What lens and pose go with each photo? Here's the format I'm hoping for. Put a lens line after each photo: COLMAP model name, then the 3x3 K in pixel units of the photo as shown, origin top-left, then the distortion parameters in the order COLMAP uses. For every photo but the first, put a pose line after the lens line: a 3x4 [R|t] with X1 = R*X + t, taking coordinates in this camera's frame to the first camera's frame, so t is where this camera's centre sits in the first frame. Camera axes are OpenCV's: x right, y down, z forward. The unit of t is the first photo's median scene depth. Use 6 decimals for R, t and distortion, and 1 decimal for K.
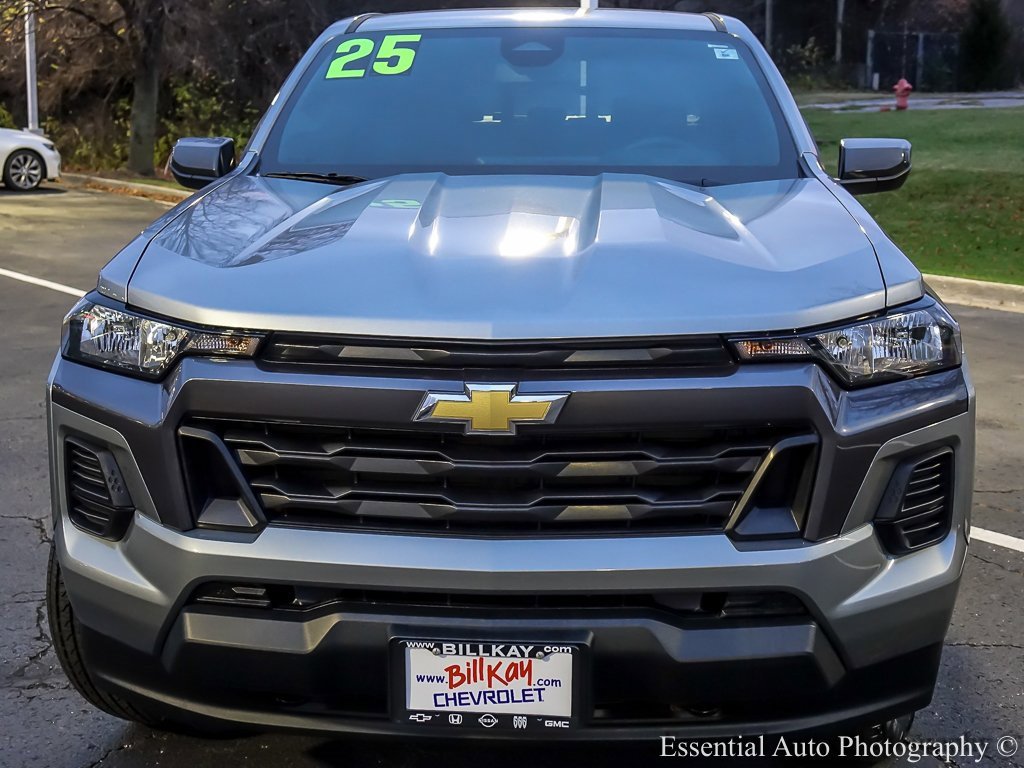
lens RADIAL K [[1390.0, 0, 512.0], [0, 1390.0, 384.0], [0, 0, 1]] dist [0.019924, -0.017613]
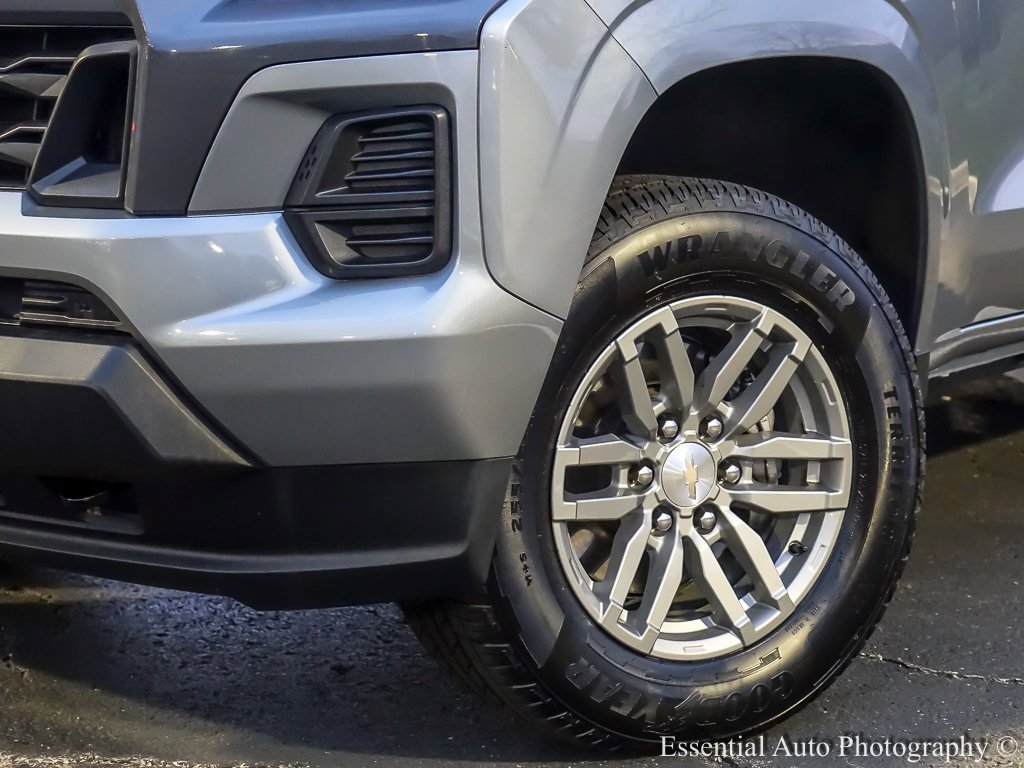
lens RADIAL K [[2518.0, 0, 512.0], [0, 2518.0, 384.0], [0, 0, 1]] dist [-0.035154, 0.048072]
pose [[0.804745, 0.087747, -0.587099, 1.044101], [-0.132448, 0.990624, -0.033492, 0.207223], [0.578656, 0.104713, 0.808822, 0.183341]]
